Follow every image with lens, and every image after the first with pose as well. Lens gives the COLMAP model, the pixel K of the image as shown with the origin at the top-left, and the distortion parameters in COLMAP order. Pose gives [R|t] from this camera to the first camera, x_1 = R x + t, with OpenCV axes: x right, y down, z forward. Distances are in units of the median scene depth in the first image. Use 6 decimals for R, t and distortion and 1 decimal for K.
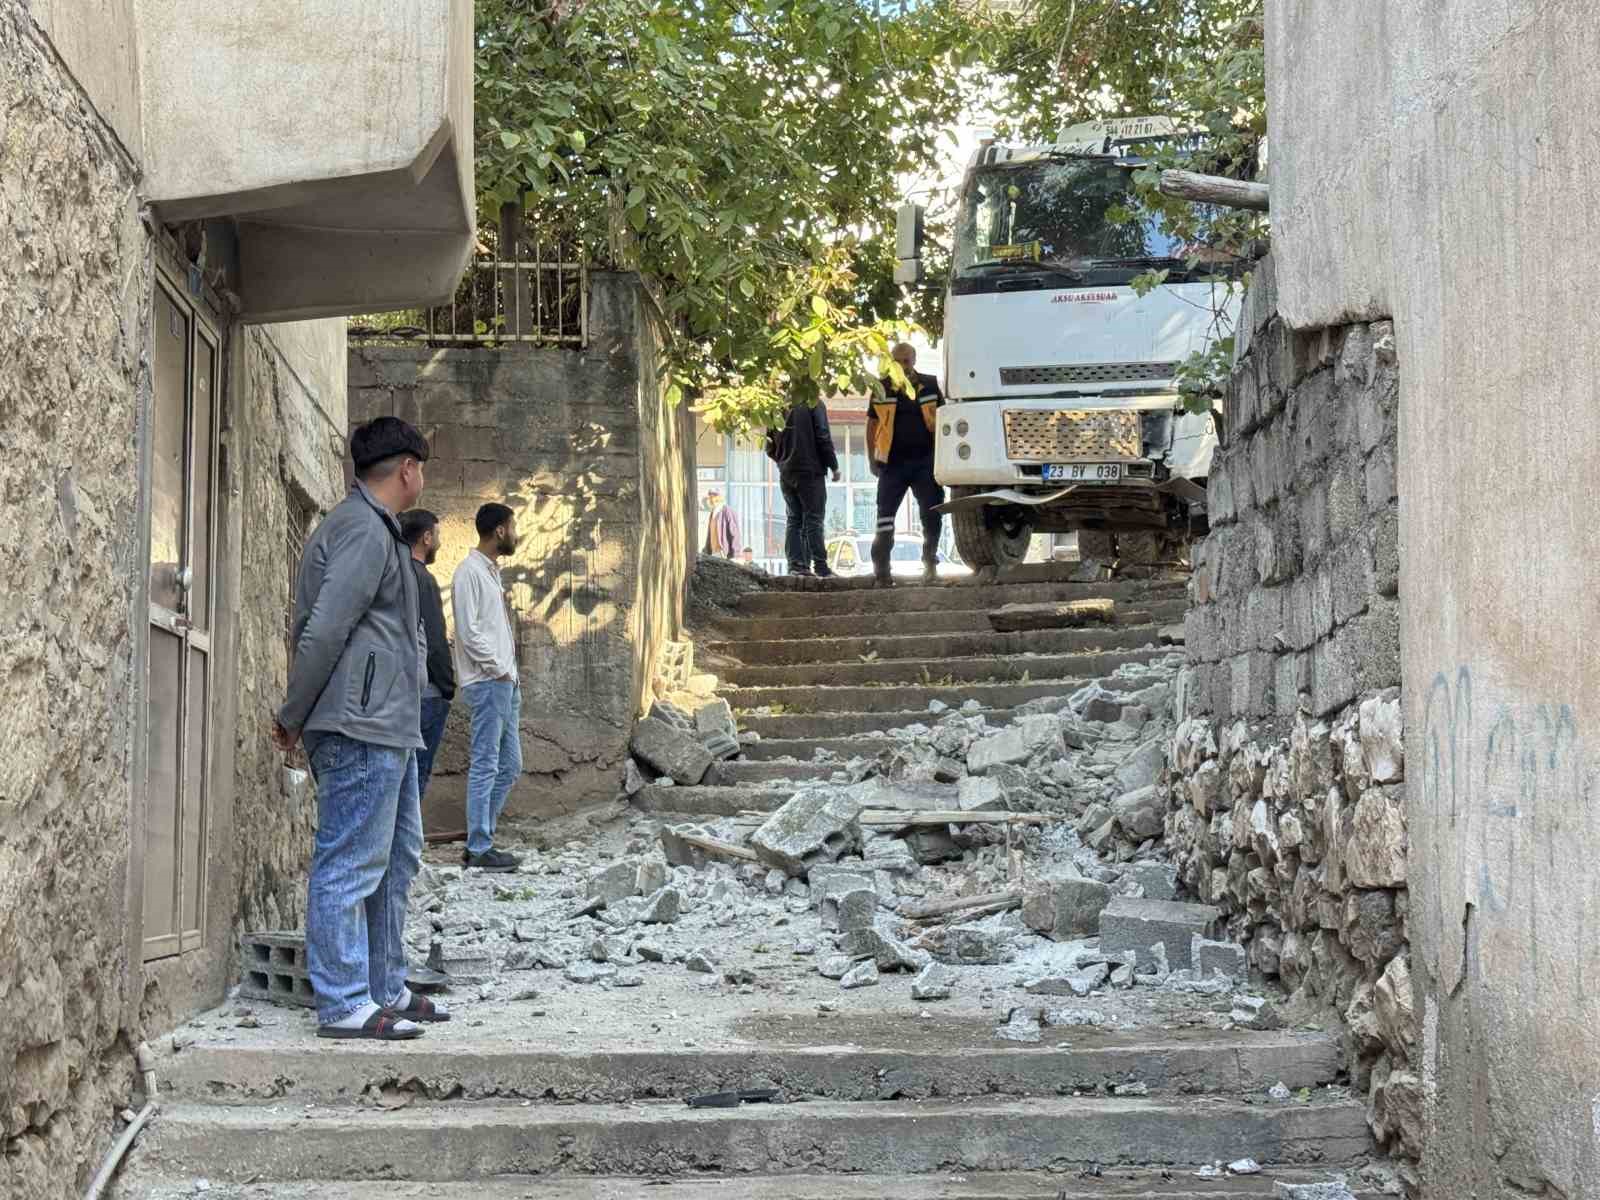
lens RADIAL K [[2916.9, 0, 836.1], [0, 2916.9, 514.6], [0, 0, 1]] dist [0.163681, -0.310297]
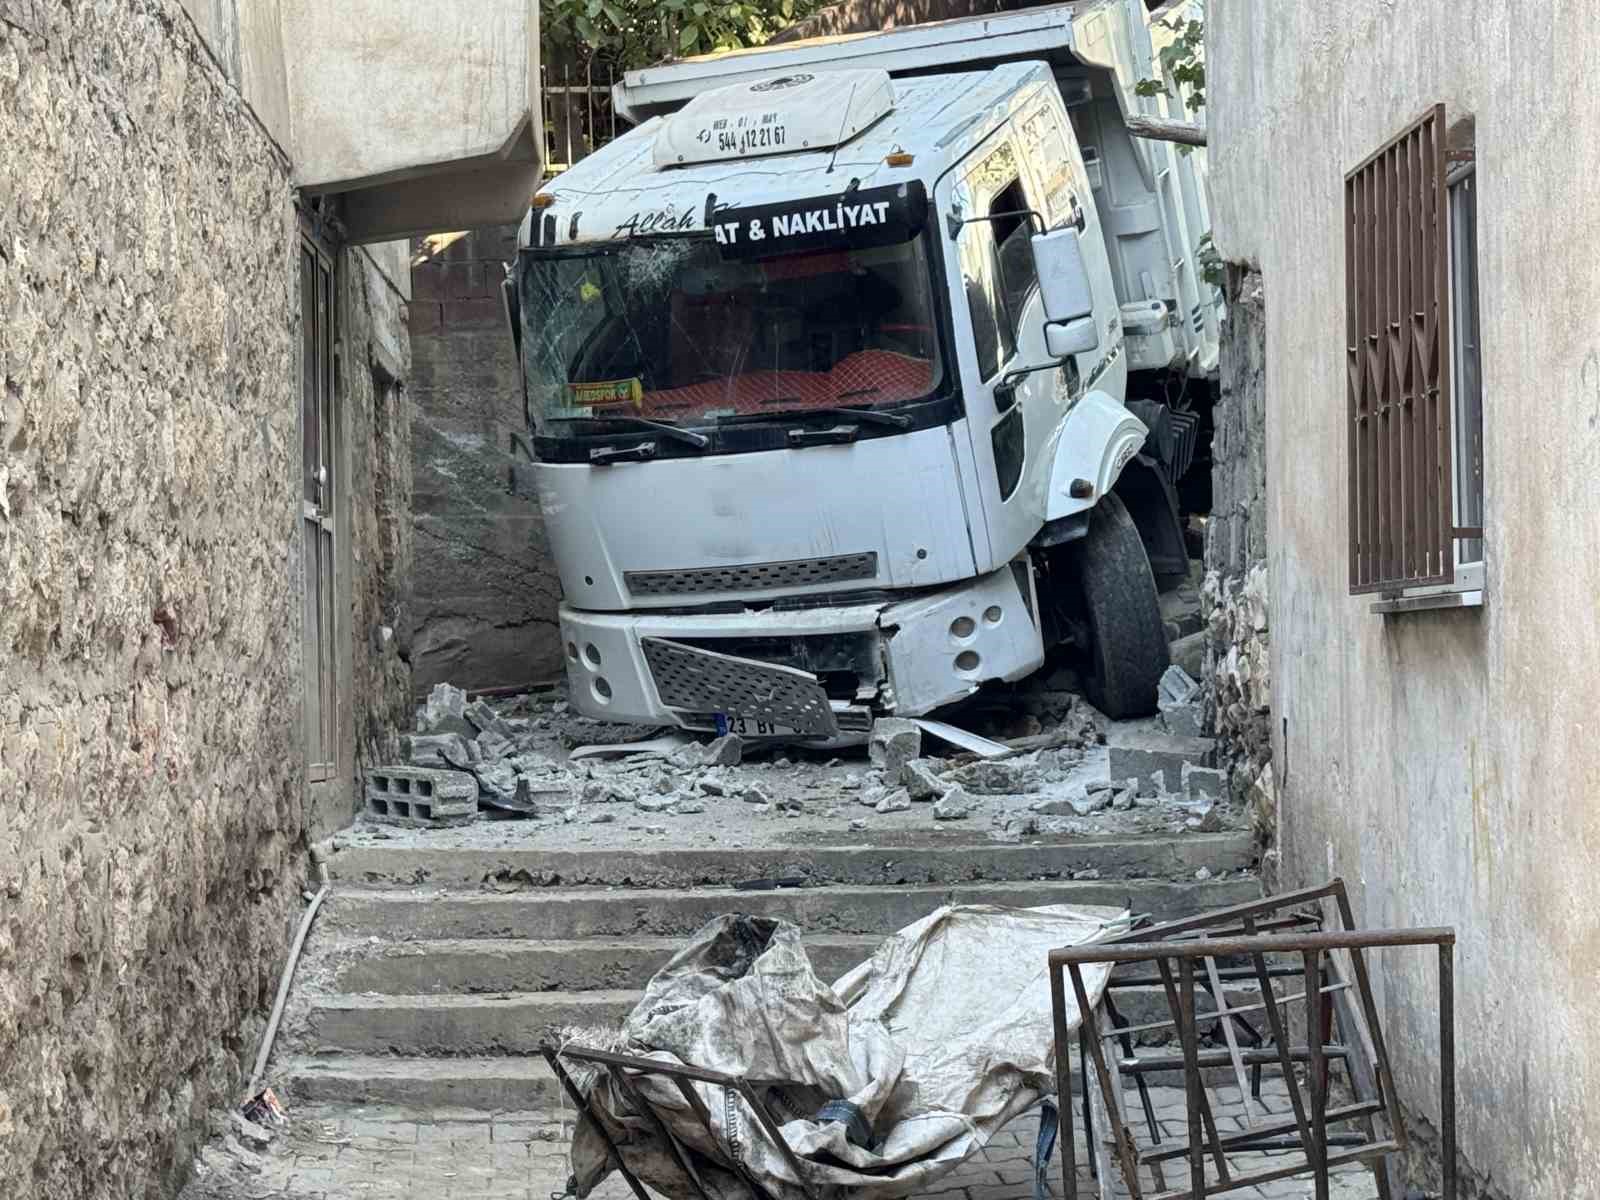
lens RADIAL K [[3768.5, 0, 751.0], [0, 3768.5, 575.0], [0, 0, 1]] dist [0.083271, 0.363749]
pose [[0.998167, -0.014409, -0.058779, 0.046932], [0.018960, 0.996803, 0.077610, -0.053458], [0.057473, -0.078582, 0.995250, -0.533405]]
